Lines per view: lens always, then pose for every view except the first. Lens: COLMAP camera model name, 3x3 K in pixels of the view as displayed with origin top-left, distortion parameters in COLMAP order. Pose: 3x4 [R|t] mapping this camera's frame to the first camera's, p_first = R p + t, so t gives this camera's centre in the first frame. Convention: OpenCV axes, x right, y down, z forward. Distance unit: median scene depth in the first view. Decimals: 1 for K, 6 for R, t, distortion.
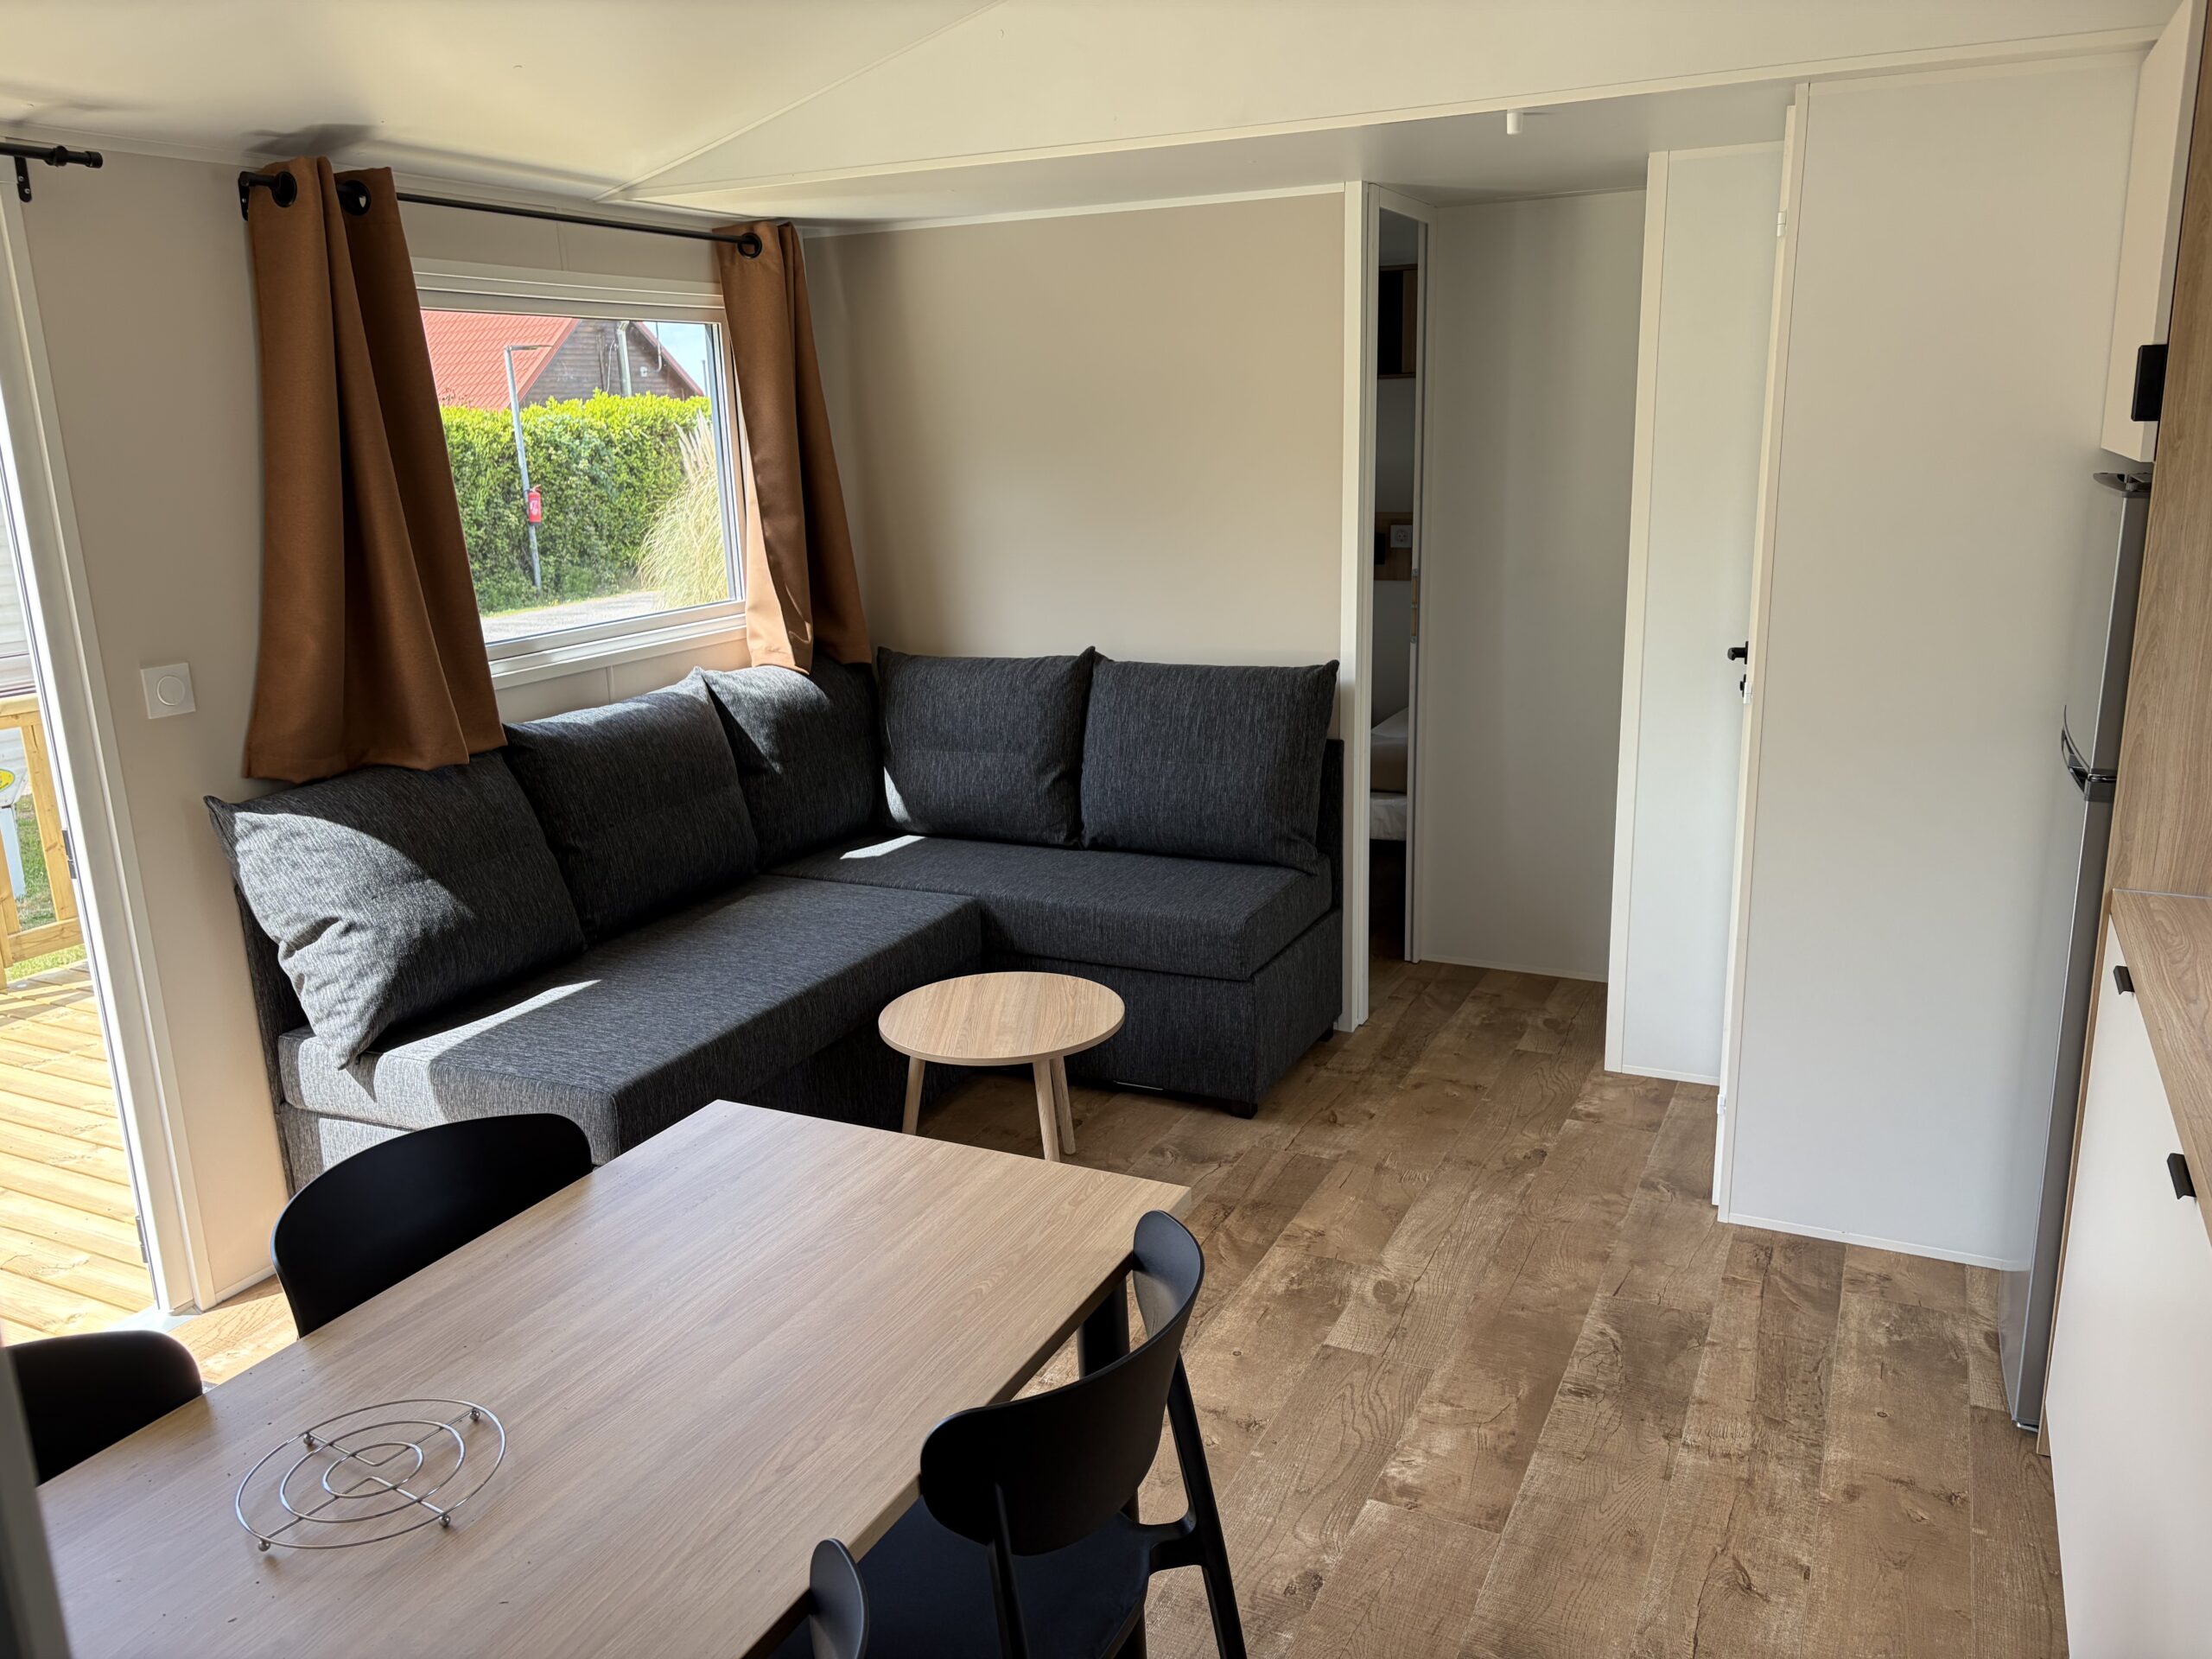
lens RADIAL K [[1636.8, 0, 1107.7], [0, 1636.8, 835.5], [0, 0, 1]] dist [-0.039480, 0.005557]
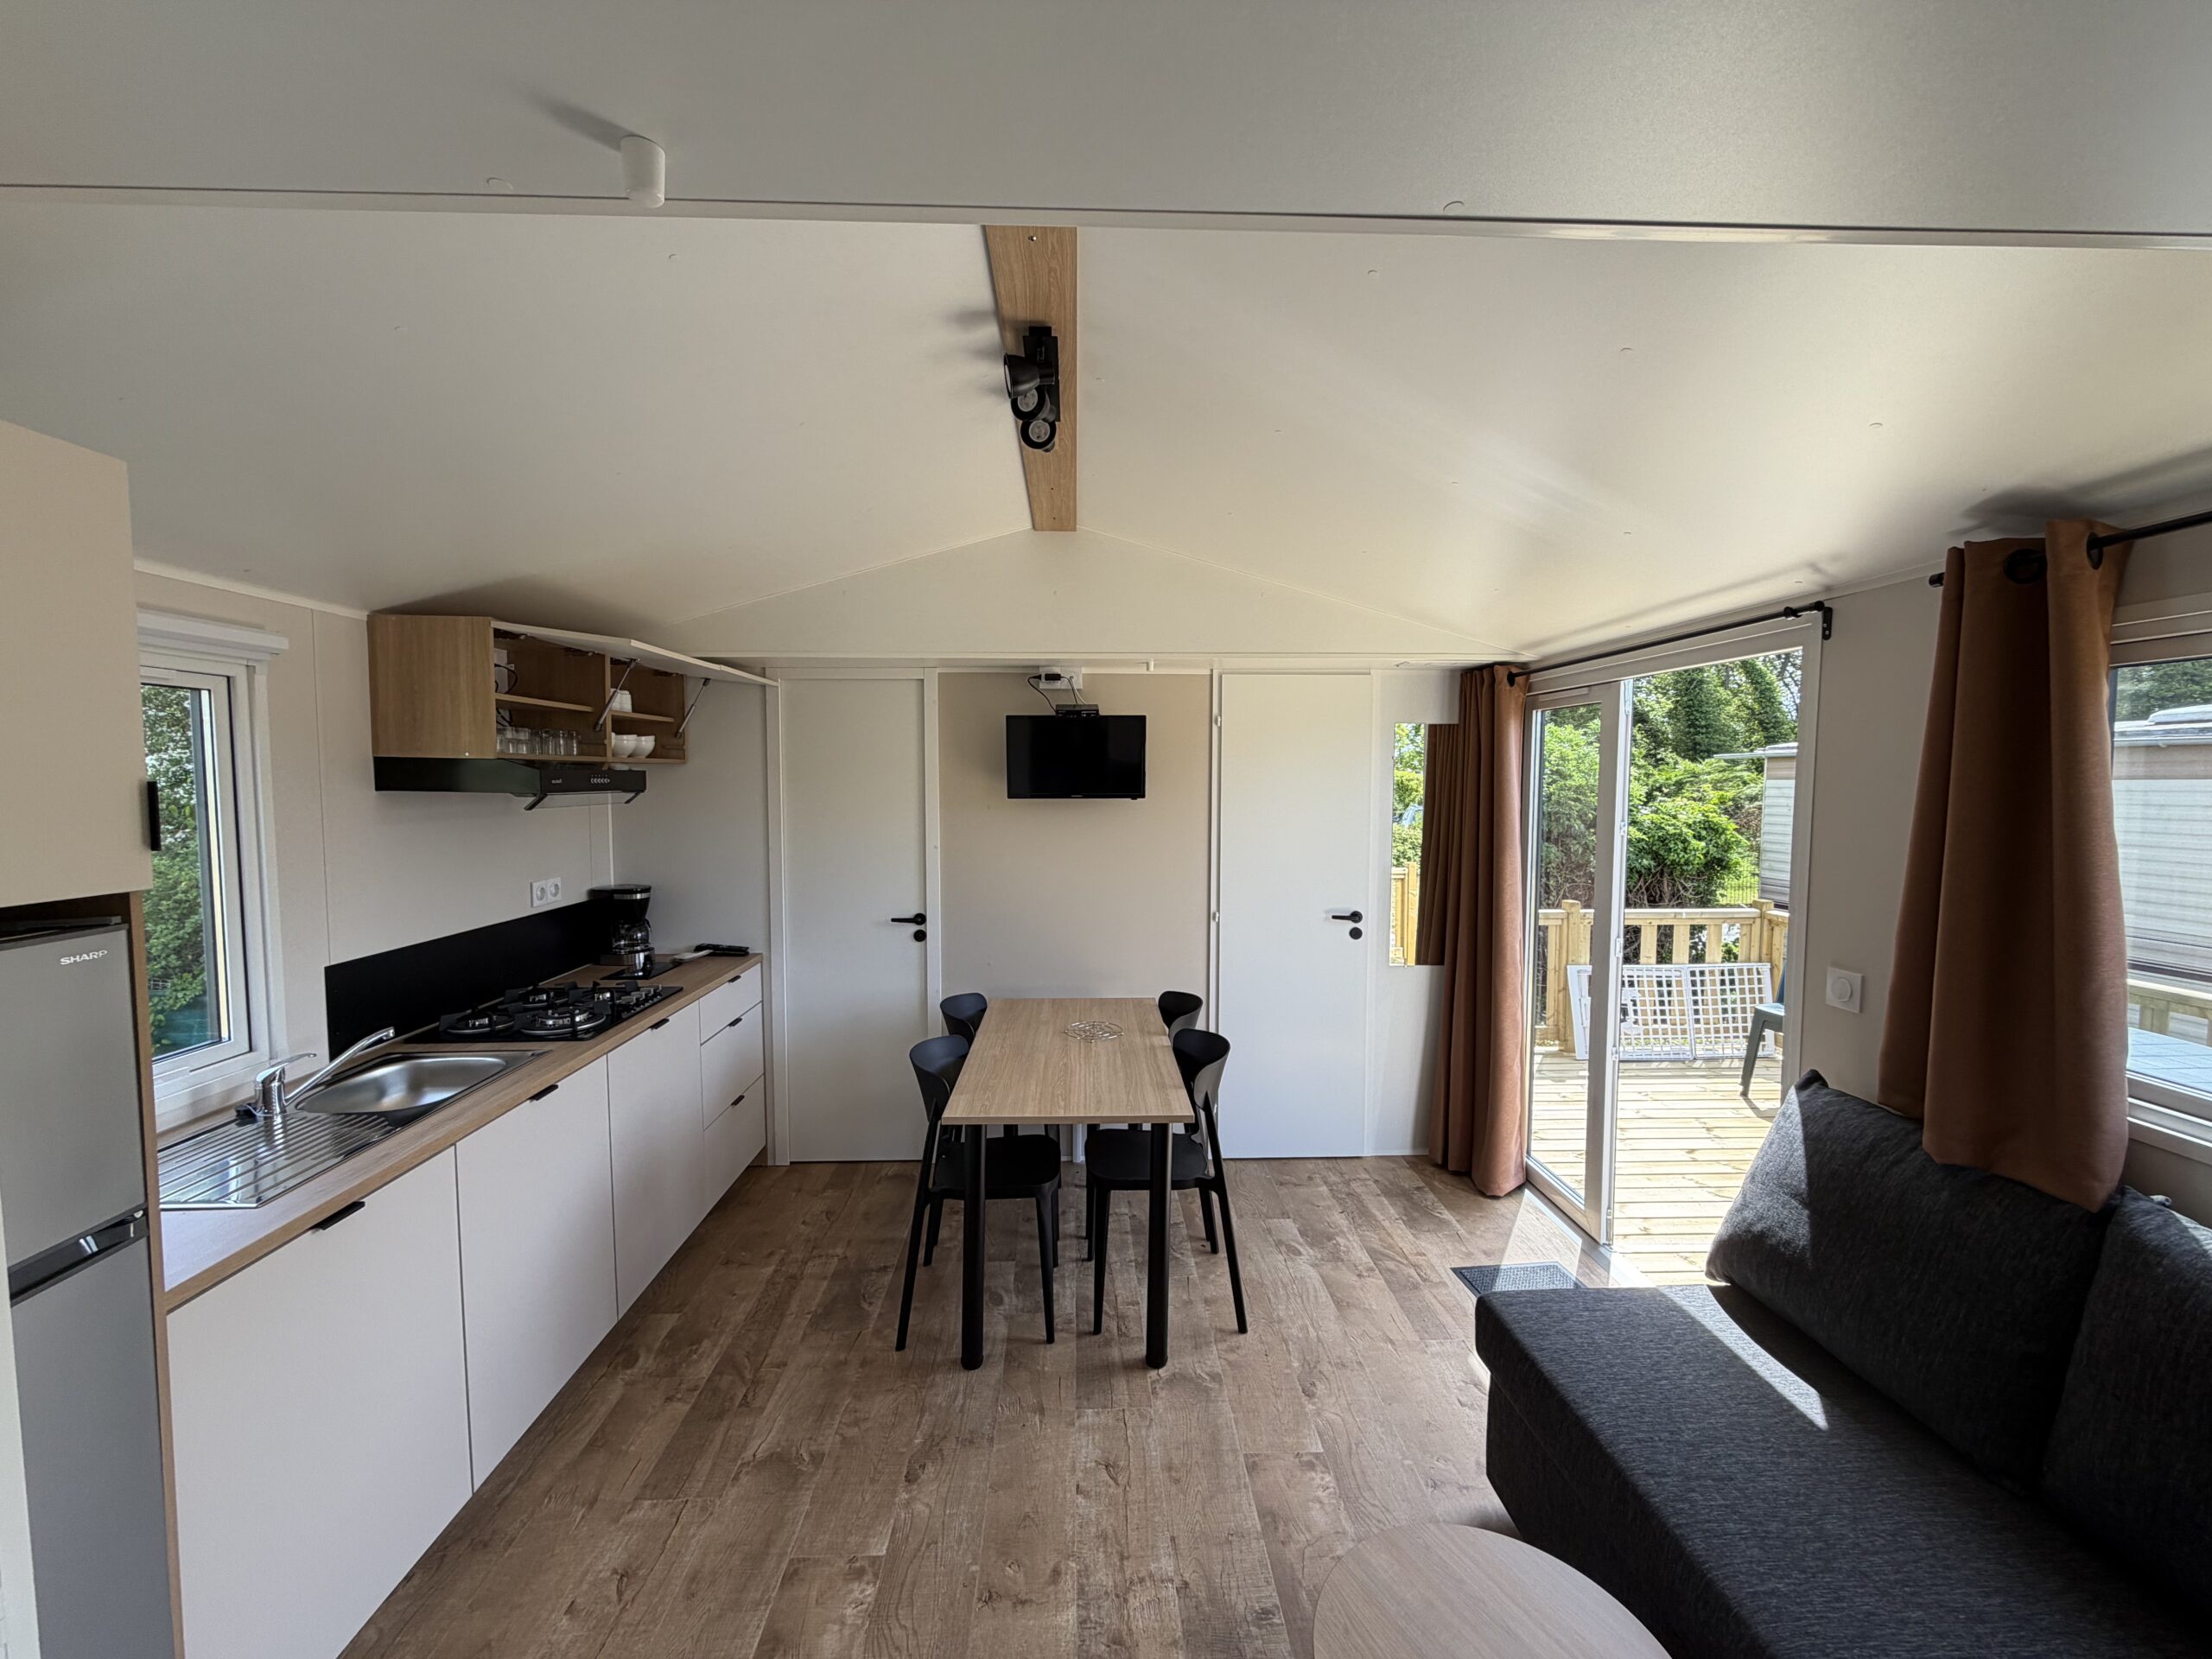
lens RADIAL K [[887.9, 0, 1109.3], [0, 887.9, 827.7], [0, 0, 1]] dist [0.000737, -0.000062]
pose [[-0.882197, 0.047492, -0.468479, 0.302955], [-0.098977, 0.953972, 0.283093, -0.405347], [0.460360, 0.296112, -0.836891, 1.466512]]
